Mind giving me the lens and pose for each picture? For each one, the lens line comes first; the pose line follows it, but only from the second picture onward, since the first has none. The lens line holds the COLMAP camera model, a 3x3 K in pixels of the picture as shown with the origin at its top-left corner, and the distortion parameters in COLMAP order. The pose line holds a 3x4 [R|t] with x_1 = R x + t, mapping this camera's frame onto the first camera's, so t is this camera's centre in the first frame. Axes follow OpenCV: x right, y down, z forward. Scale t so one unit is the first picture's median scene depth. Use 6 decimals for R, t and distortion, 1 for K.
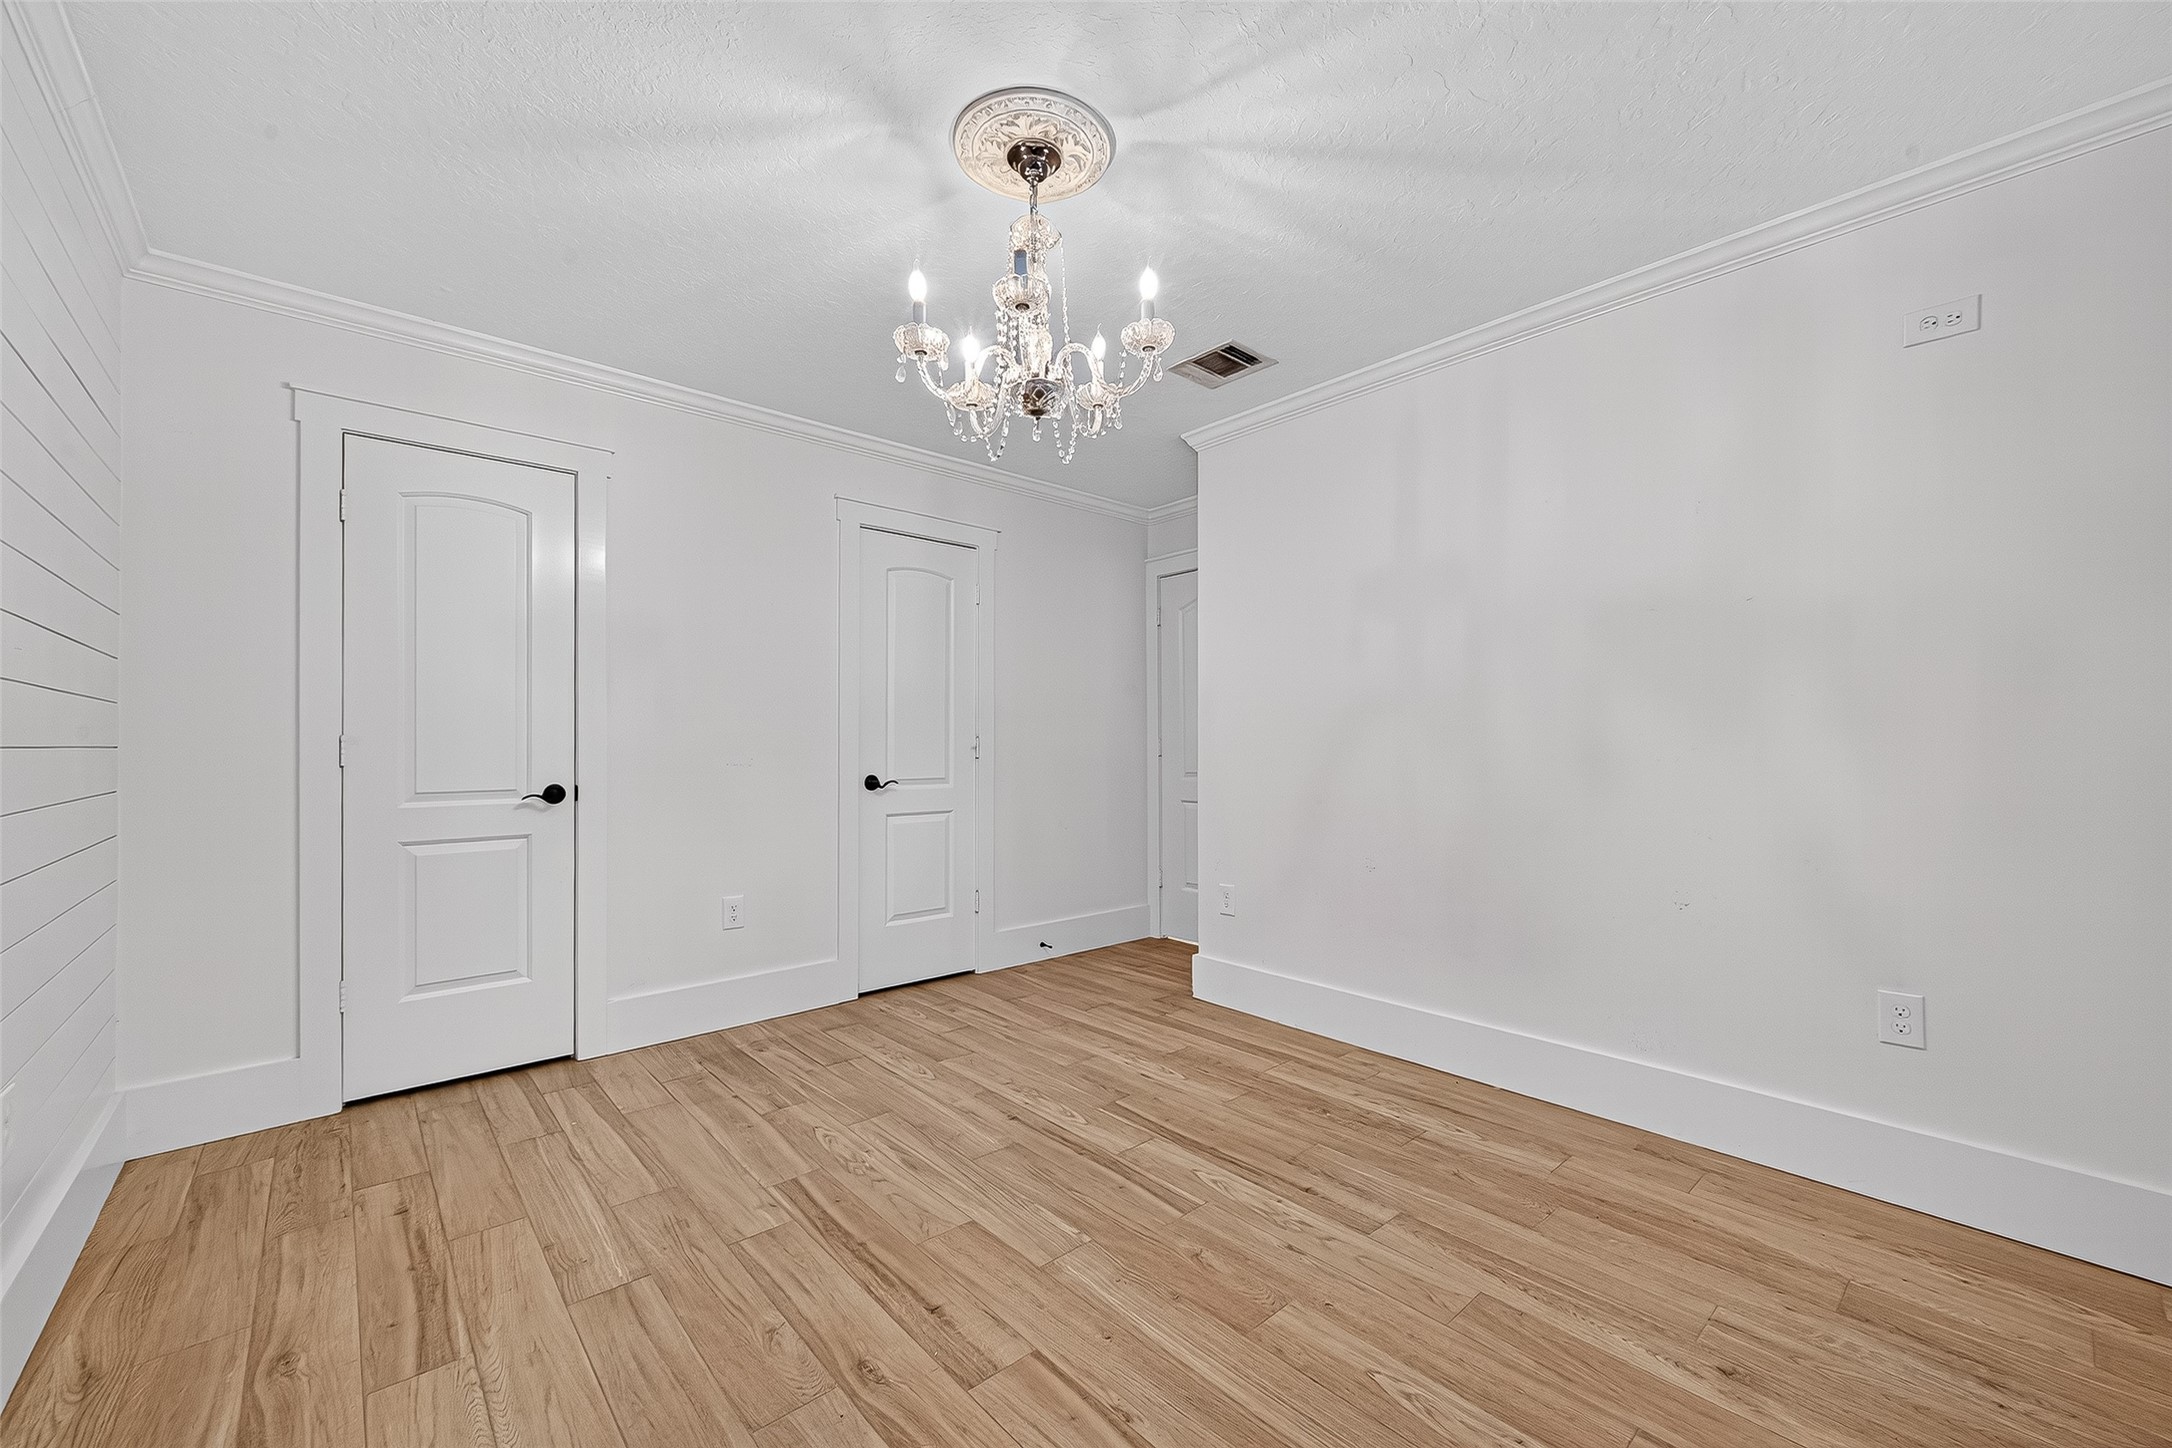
lens RADIAL K [[854.0, 0, 1077.0], [0, 854.0, 724.8], [0, 0, 1]] dist [0.001009, 0.000164]
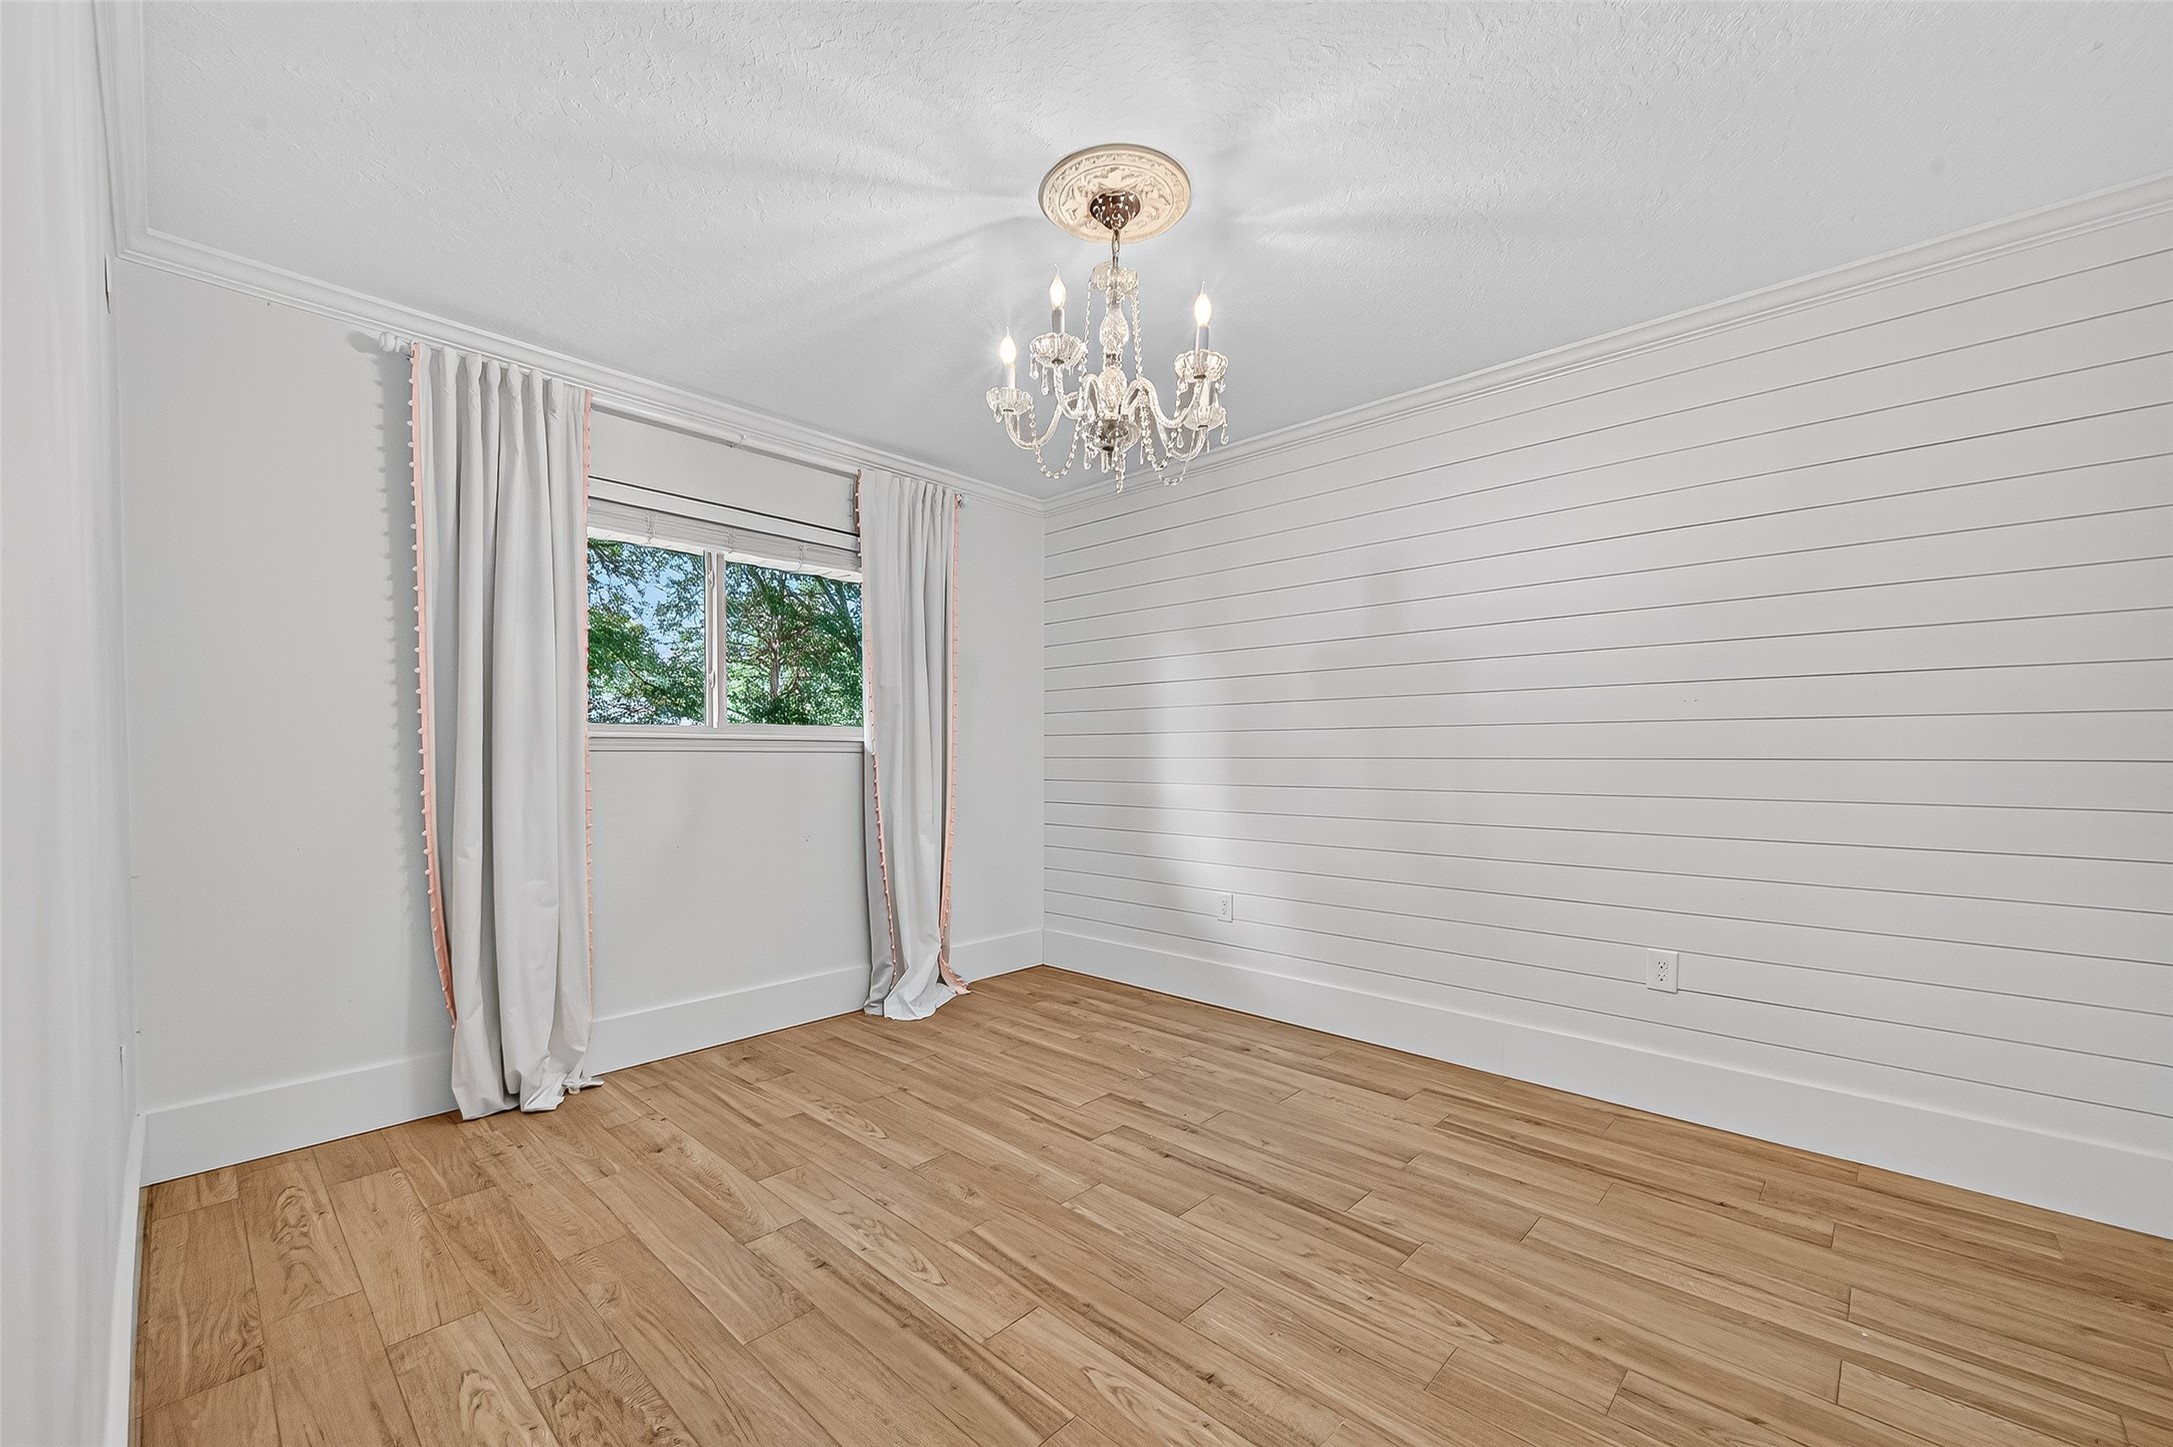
lens RADIAL K [[854.4, 0, 1094.5], [0, 854.4, 762.9], [0, 0, 1]] dist [0.001009, 0.000164]
pose [[-0.993695, 0.002057, -0.112101, 0.094820], [0.003910, 0.999859, -0.016317, 0.045948], [0.112052, -0.016652, -0.993563, 2.051013]]
